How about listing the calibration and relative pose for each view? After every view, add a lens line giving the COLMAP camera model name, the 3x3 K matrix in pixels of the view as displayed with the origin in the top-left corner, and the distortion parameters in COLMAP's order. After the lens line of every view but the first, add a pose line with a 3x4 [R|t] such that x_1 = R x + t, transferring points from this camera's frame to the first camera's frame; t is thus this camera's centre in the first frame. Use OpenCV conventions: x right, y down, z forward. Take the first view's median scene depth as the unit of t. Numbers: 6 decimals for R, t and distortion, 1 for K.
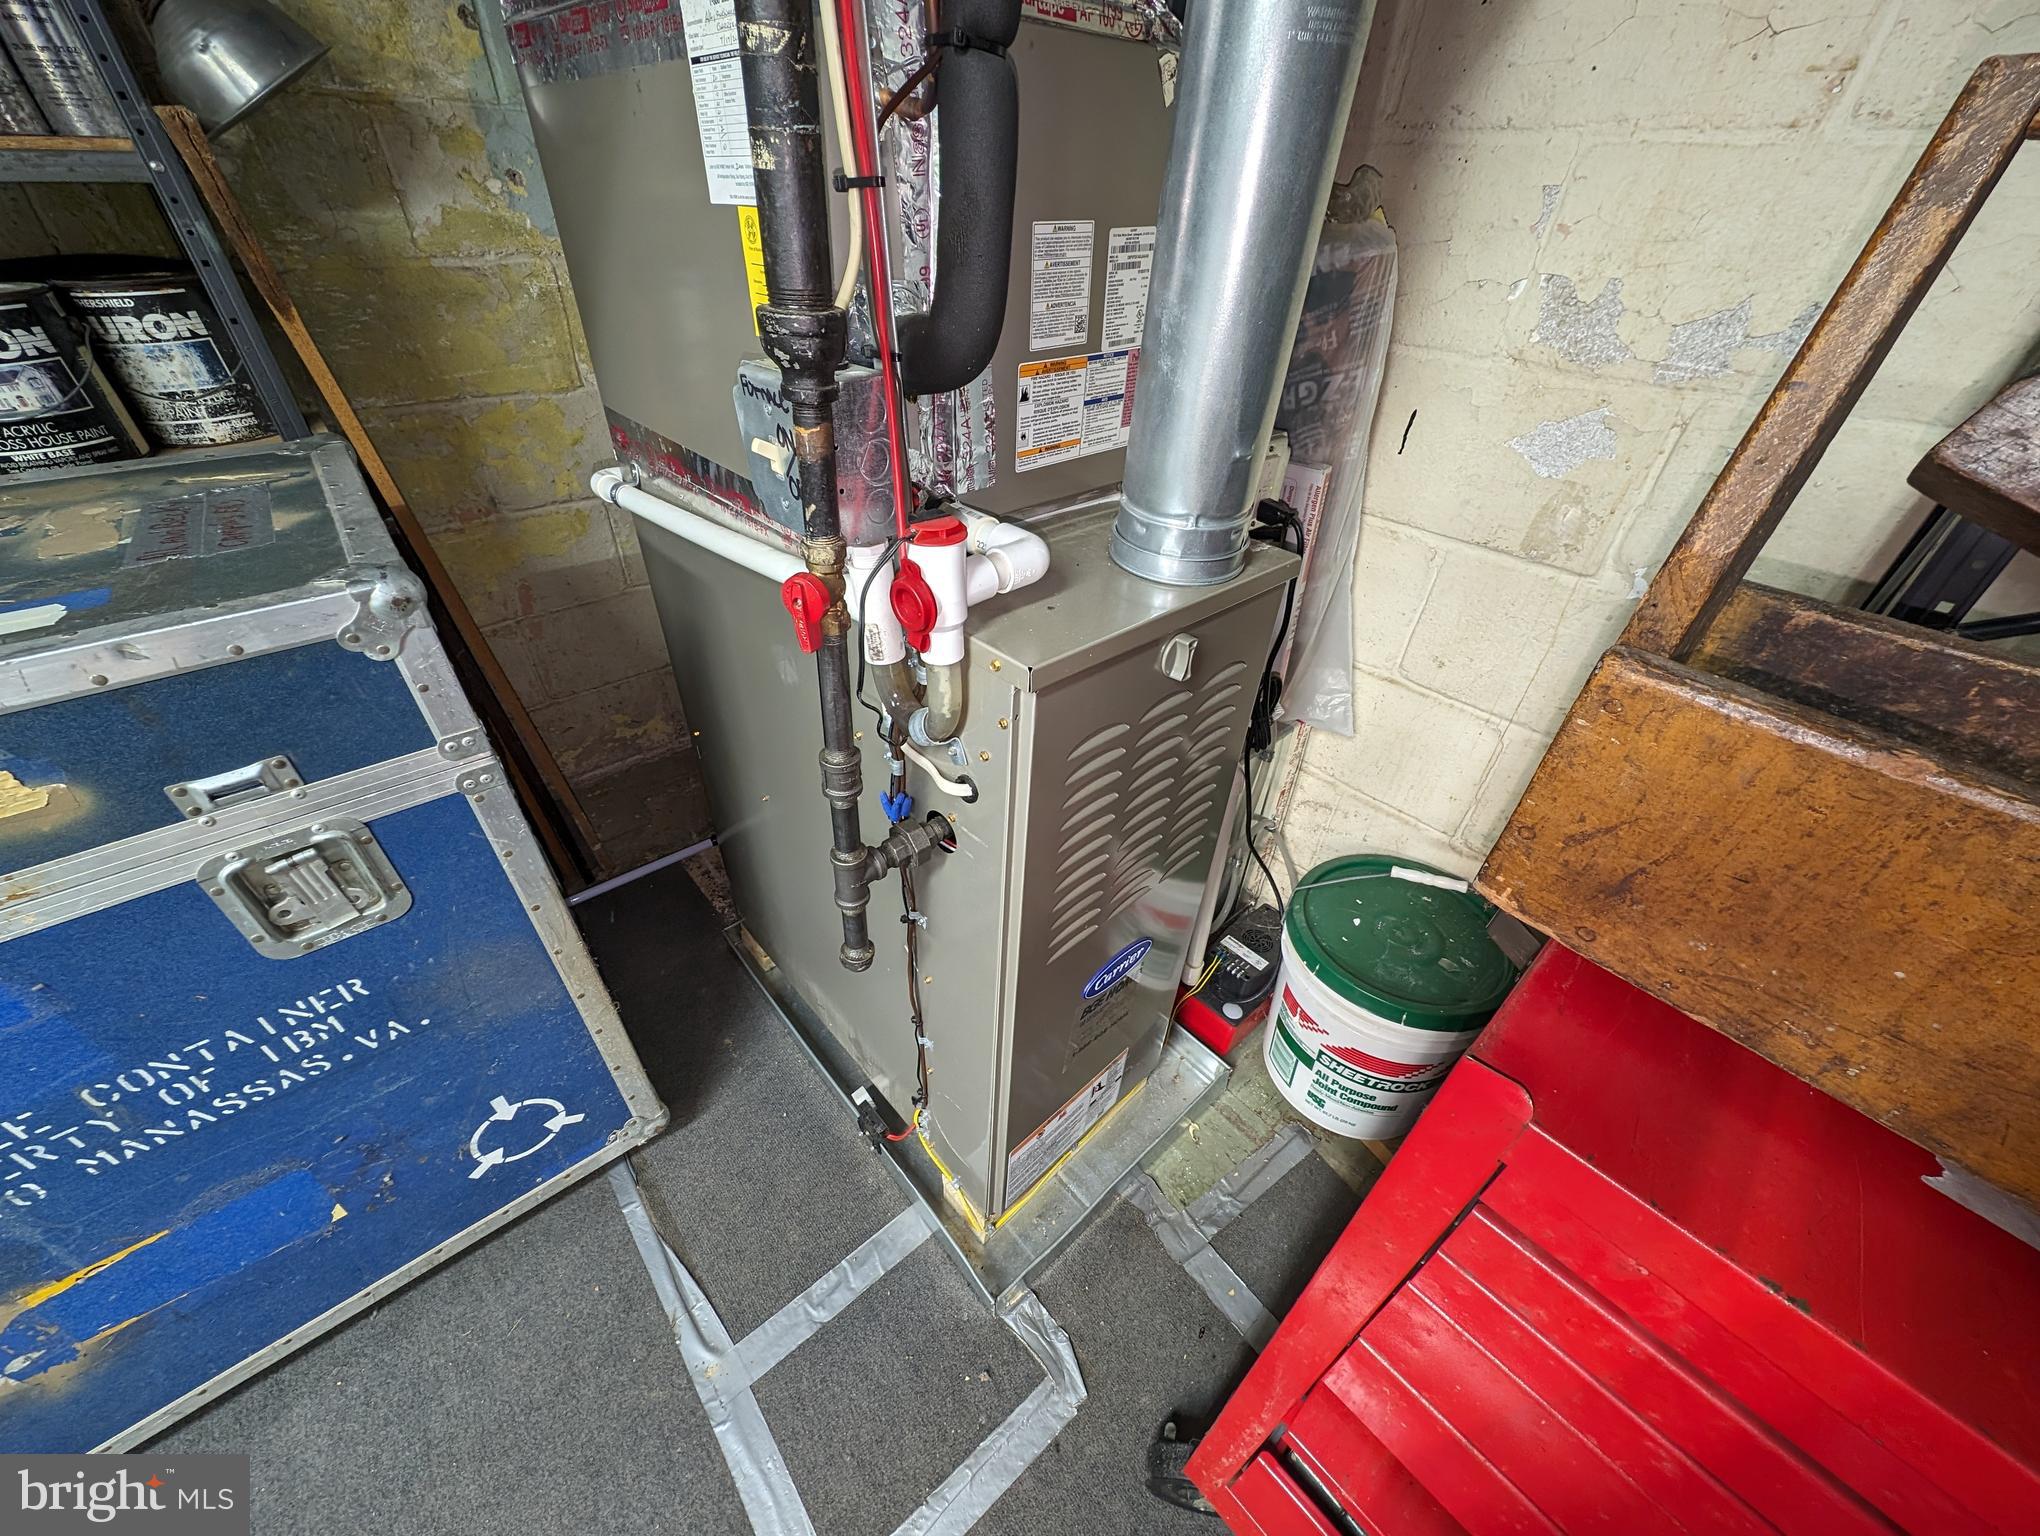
lens RADIAL K [[770.1, 0, 1014.4], [0, 770.1, 778.0], [0, 0, 1]] dist [0.001778, -0.002371]
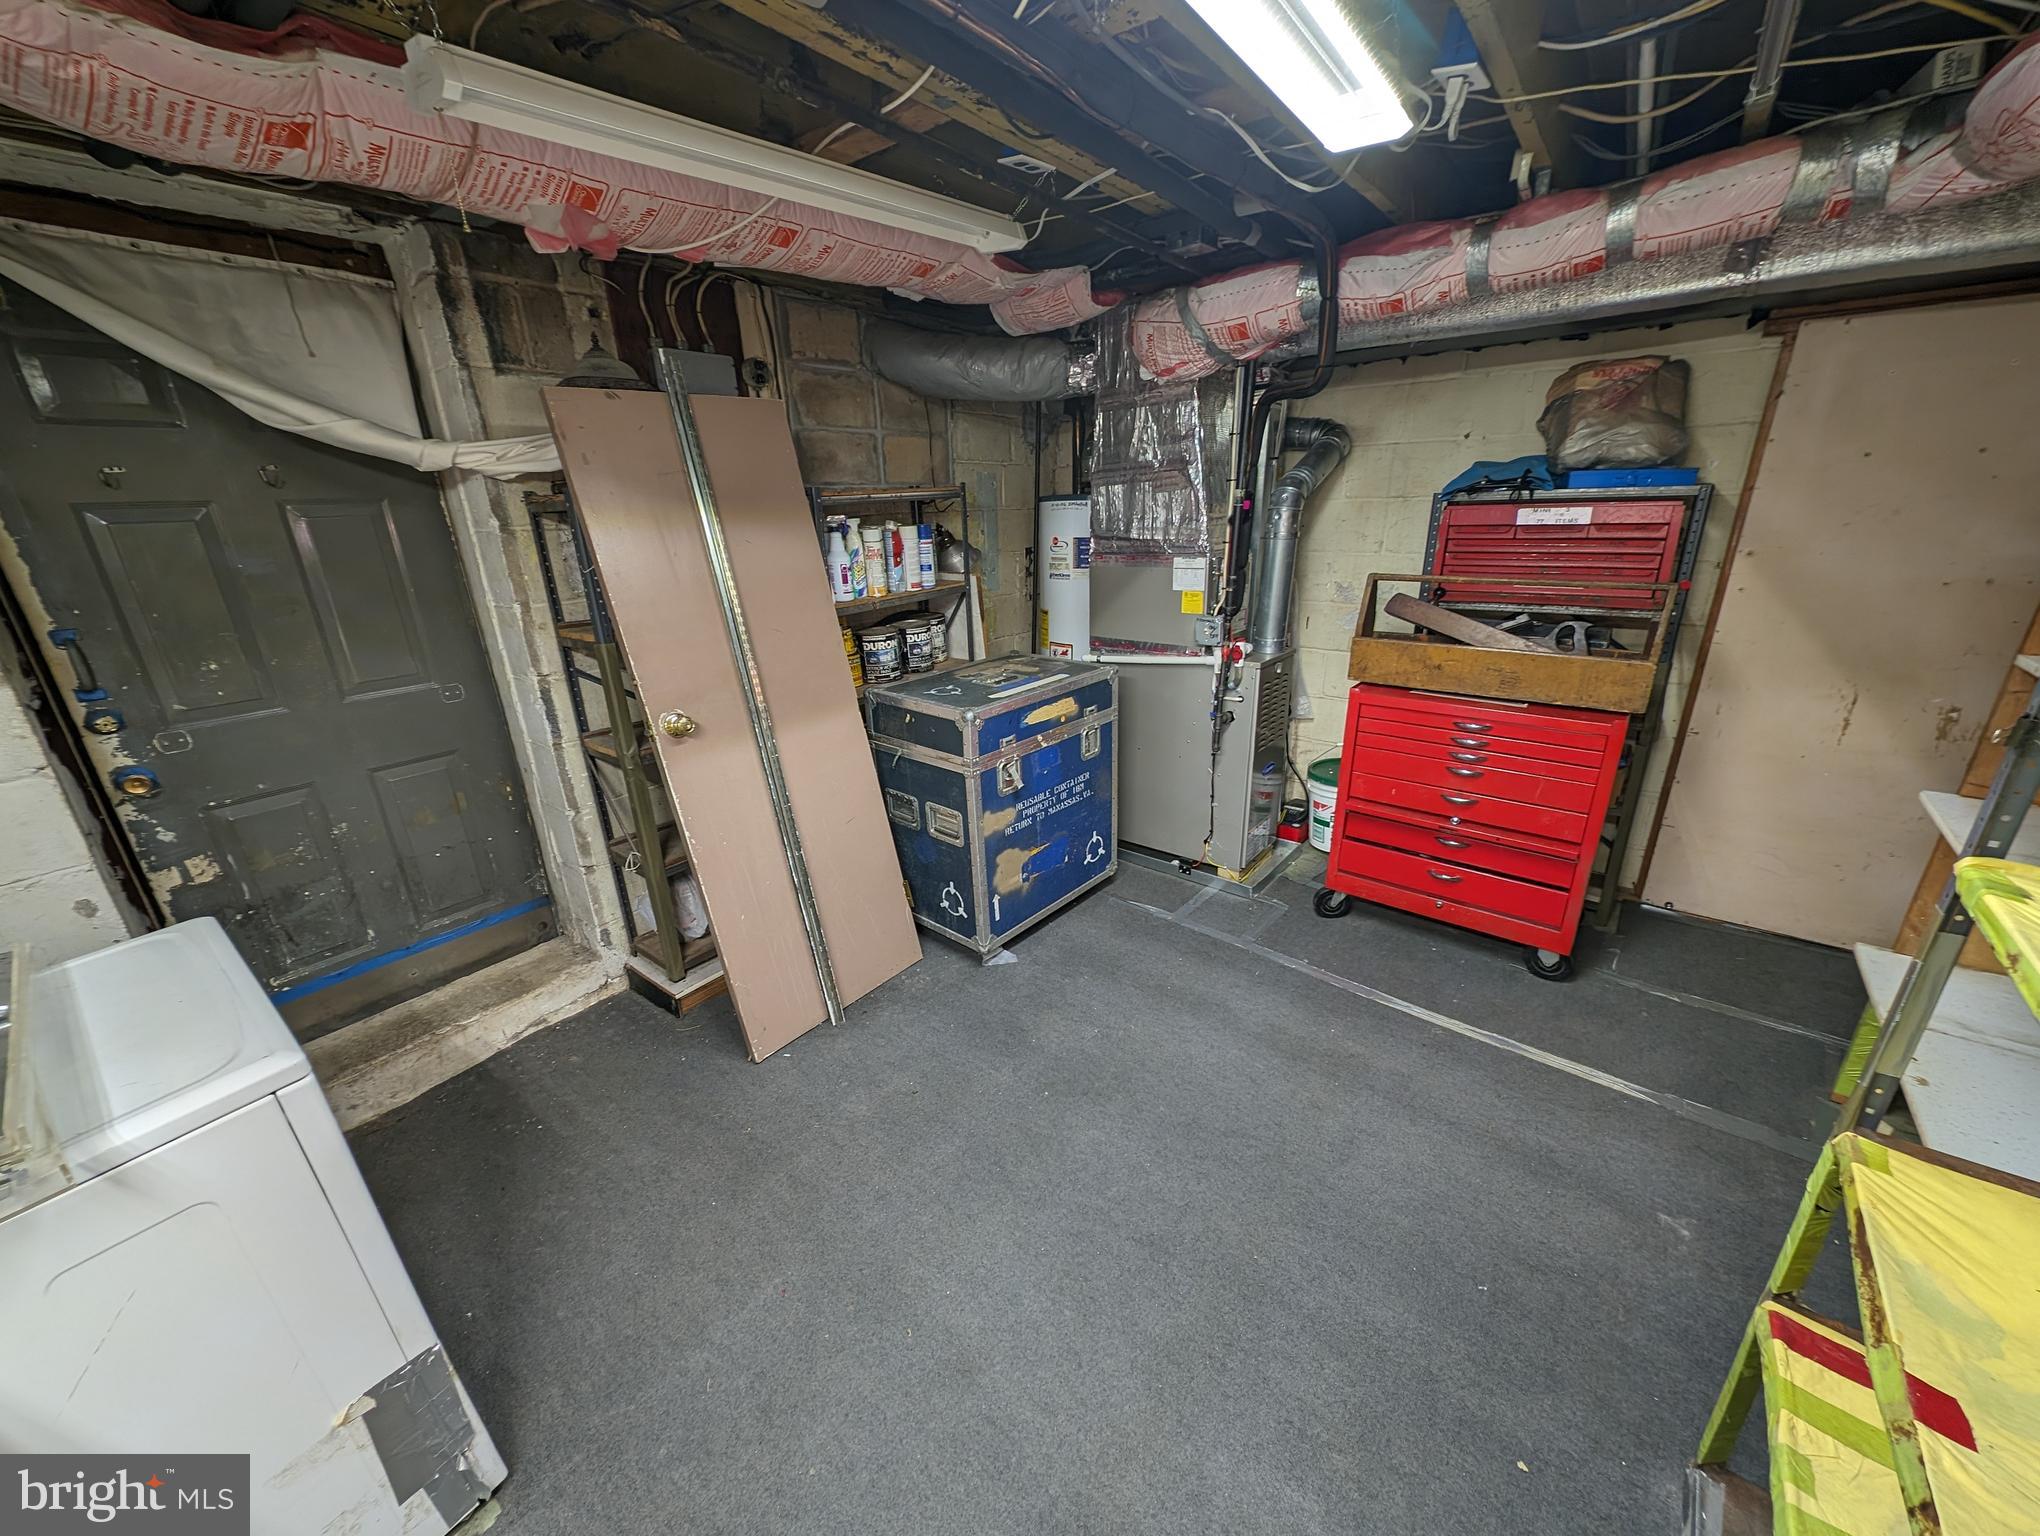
lens RADIAL K [[770.1, 0, 1010.9], [0, 770.1, 777.8], [0, 0, 1]] dist [0.001778, -0.002371]
pose [[0.986867, -0.113063, 0.115373, -1.741080], [0.142099, 0.947286, -0.287153, 1.376184], [-0.076825, 0.299776, 0.950911, -2.678996]]
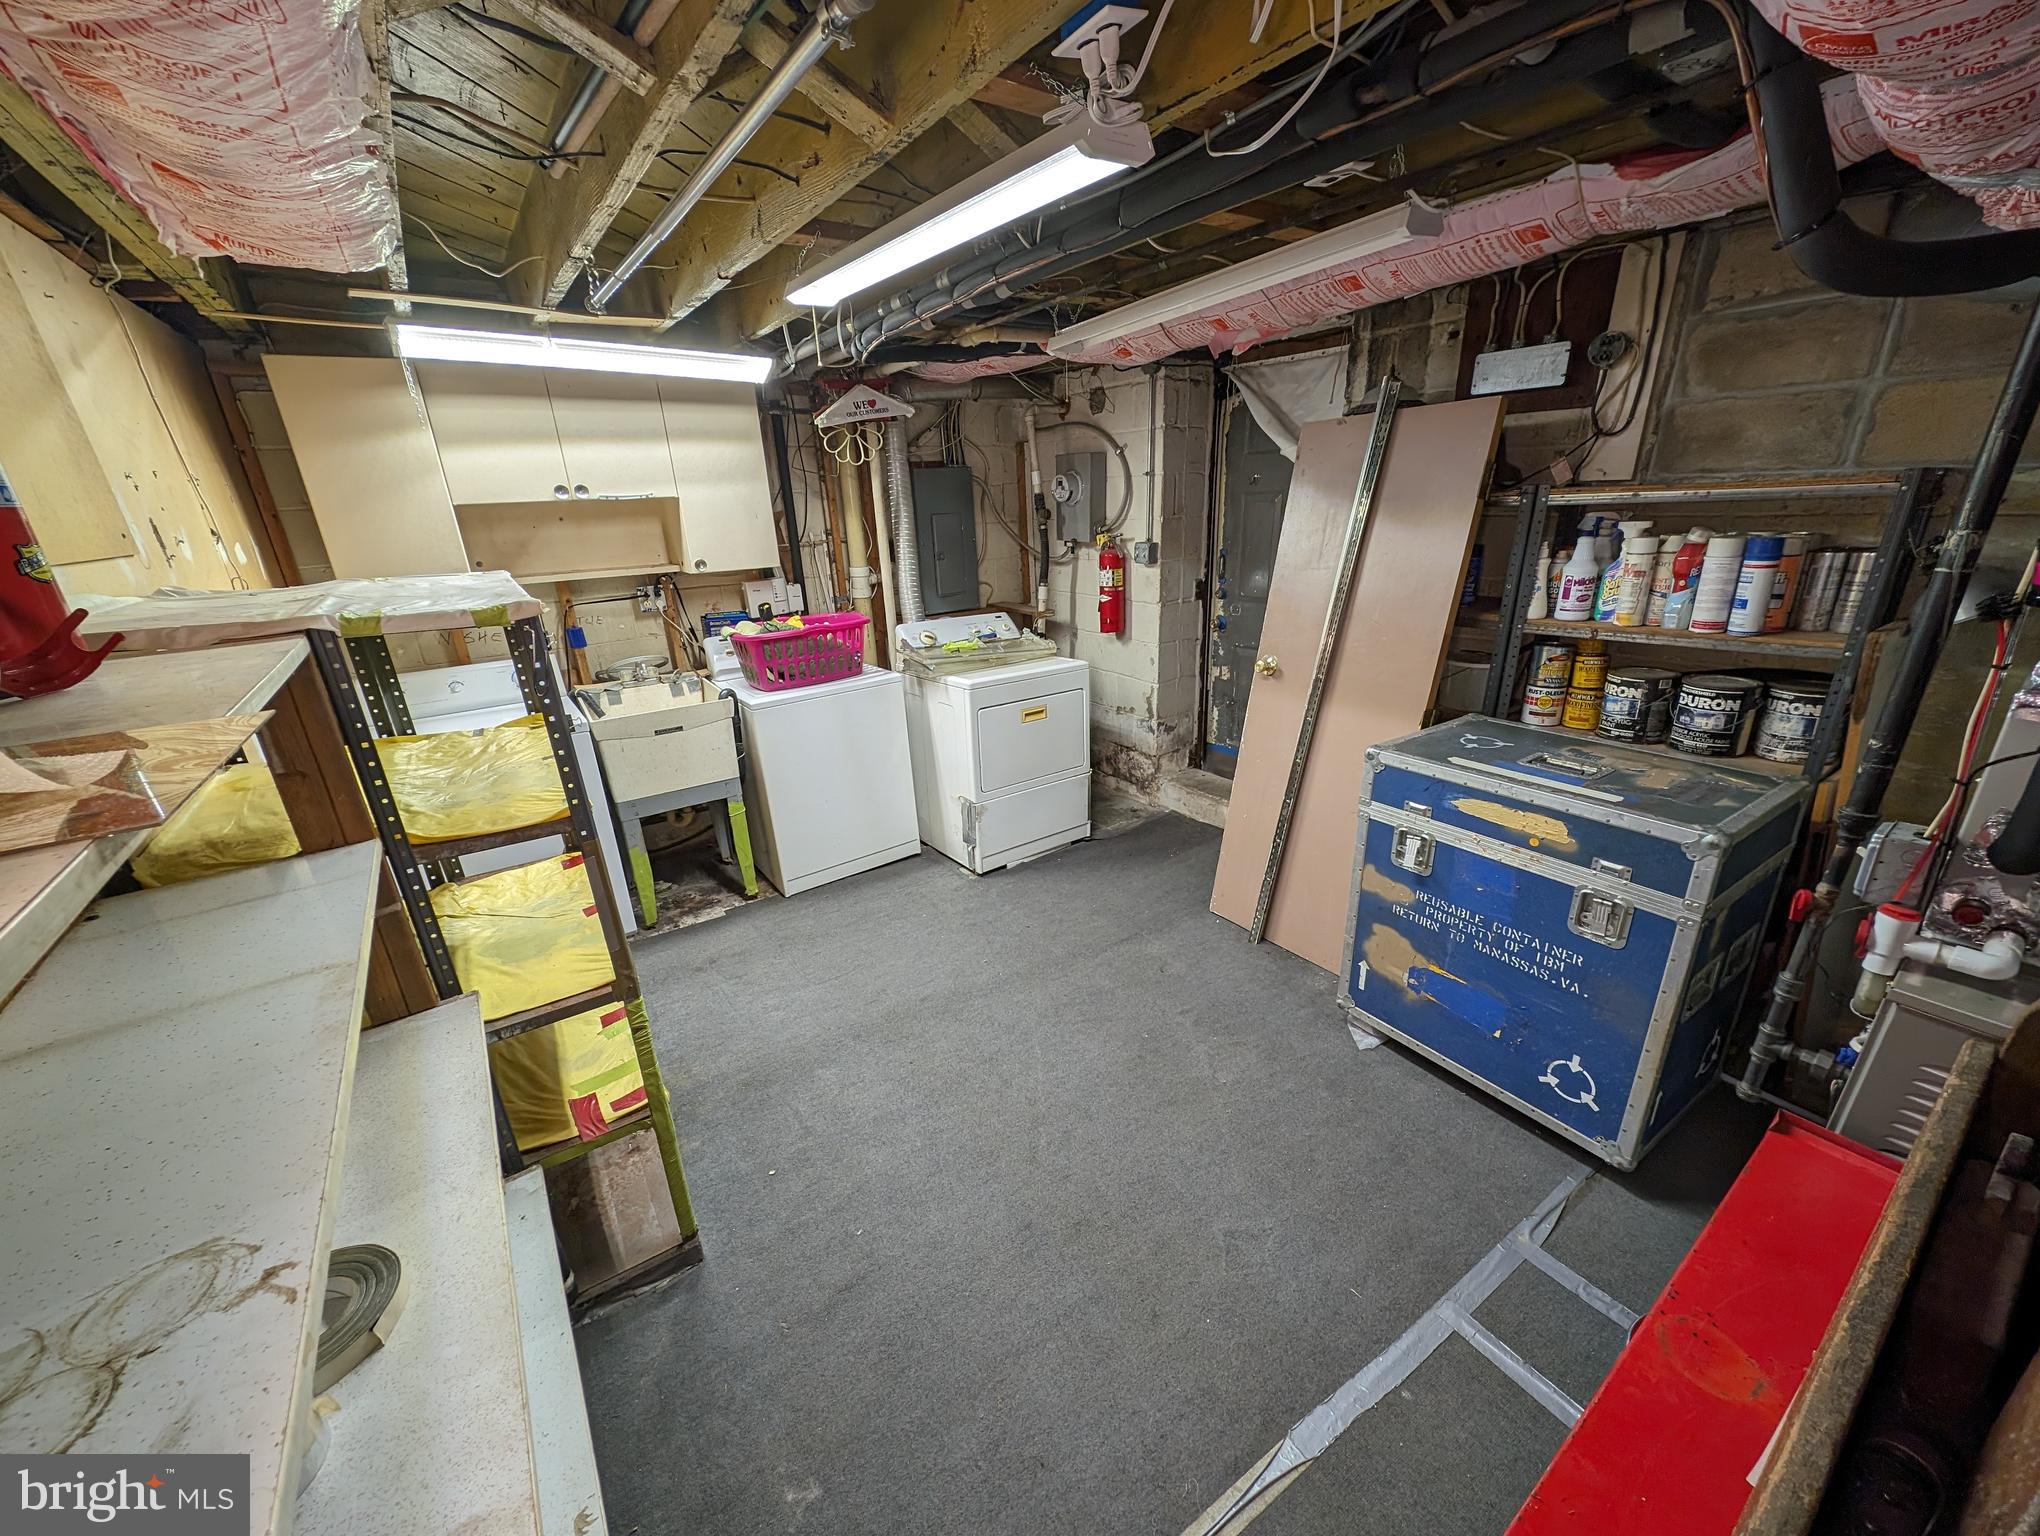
lens RADIAL K [[770.1, 0, 1010.2], [0, 770.1, 779.9], [0, 0, 1]] dist [0.001778, -0.002371]
pose [[-0.130849, 0.315541, -0.939847, 1.484877], [-0.568560, 0.752727, 0.331875, 0.066366], [0.812169, 0.577785, 0.080910, -0.972140]]
